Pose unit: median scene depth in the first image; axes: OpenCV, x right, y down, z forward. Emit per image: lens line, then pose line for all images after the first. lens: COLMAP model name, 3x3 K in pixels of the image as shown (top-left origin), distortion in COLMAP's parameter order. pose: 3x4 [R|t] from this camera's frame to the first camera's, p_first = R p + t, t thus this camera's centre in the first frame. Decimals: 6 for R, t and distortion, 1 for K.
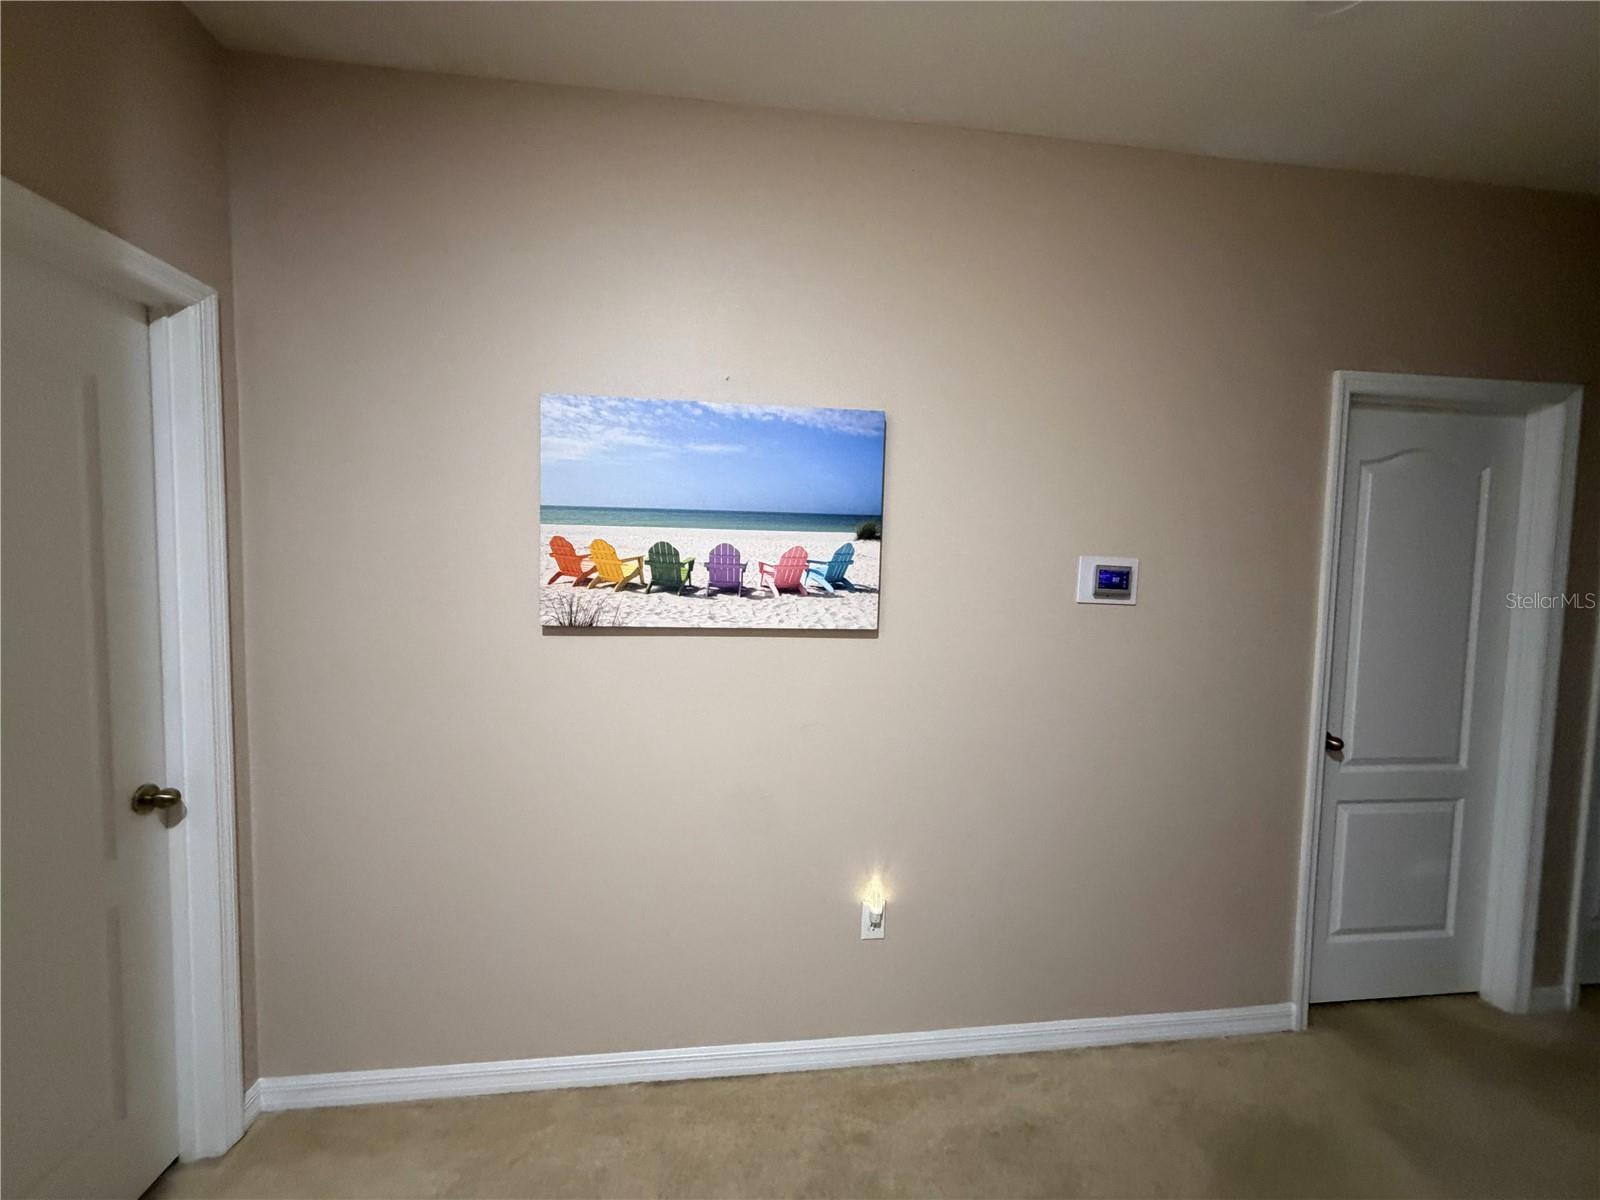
lens RADIAL K [[633.8, 0, 800.9], [0, 633.8, 597.6], [0, 0, 1]] dist [0.002298, -0.001413]
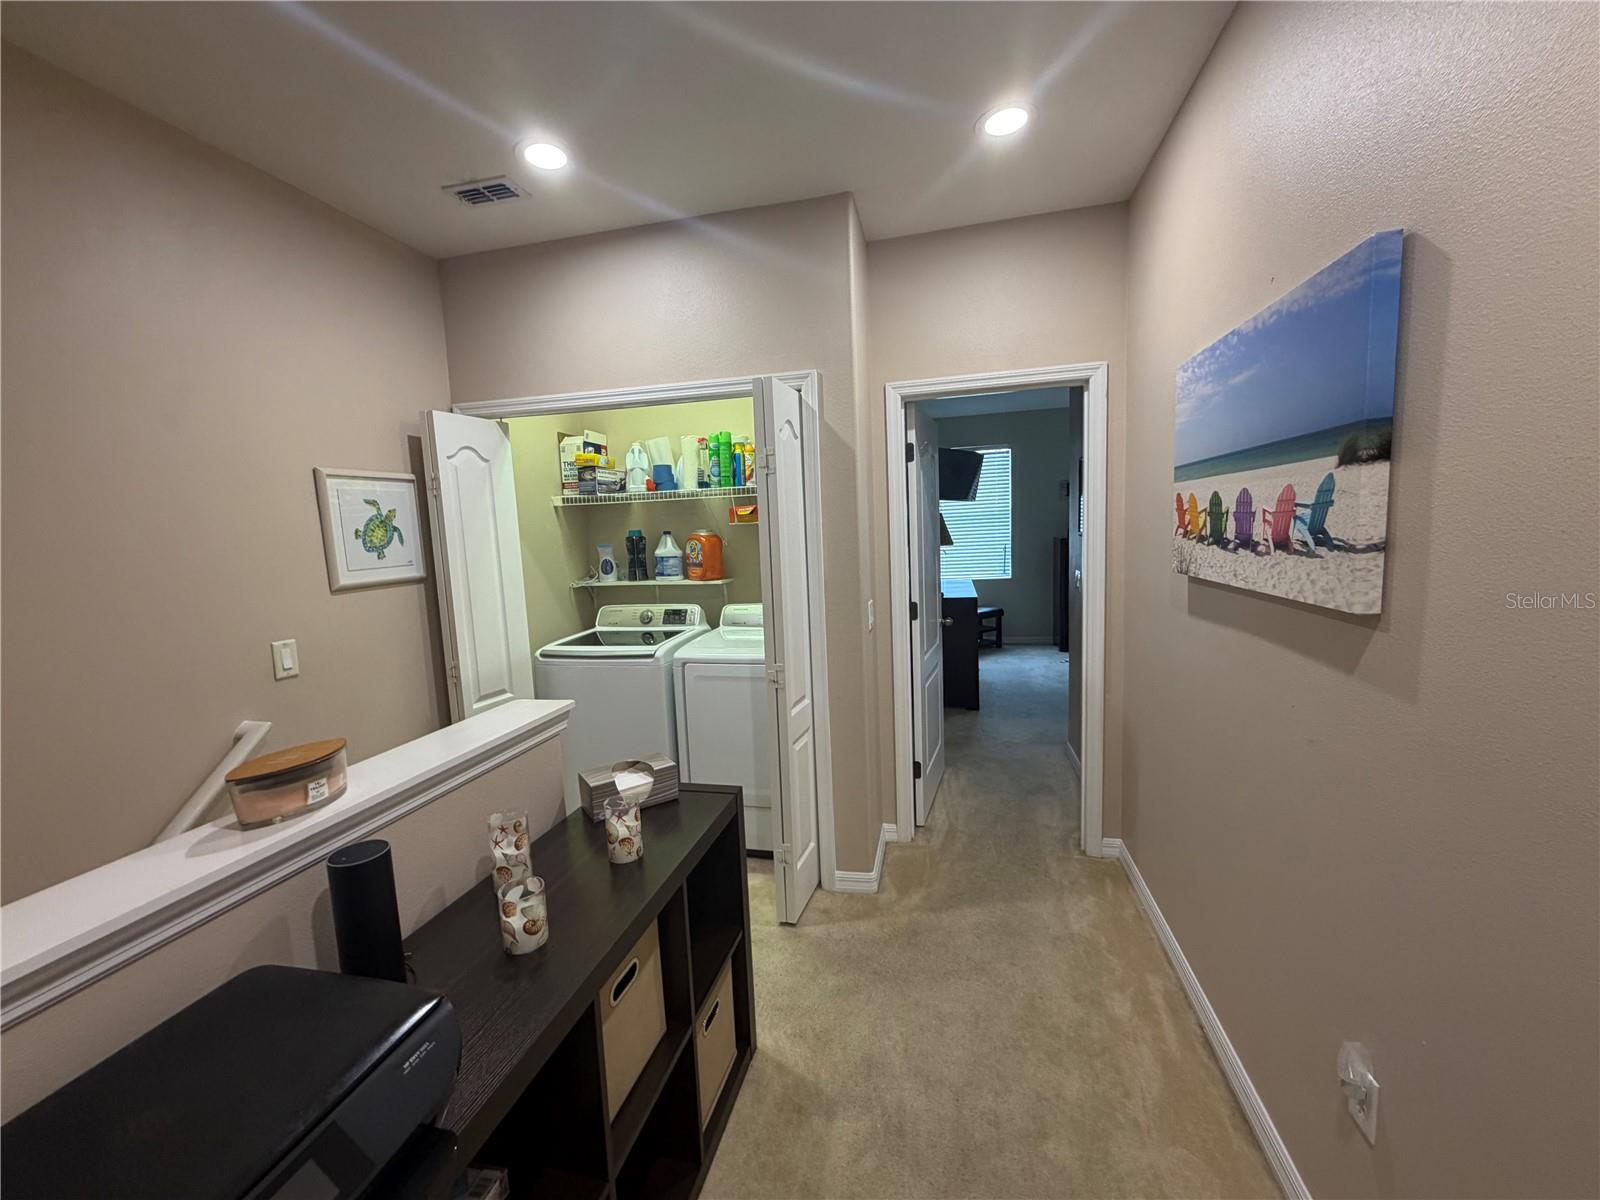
lens RADIAL K [[633.8, 0, 800.3], [0, 633.8, 602.0], [0, 0, 1]] dist [0.002298, -0.001413]
pose [[-0.315950, 0.102665, -0.943205, 0.865240], [-0.015322, 0.993447, 0.113266, -0.021022], [0.948652, 0.050238, -0.312306, 0.698395]]
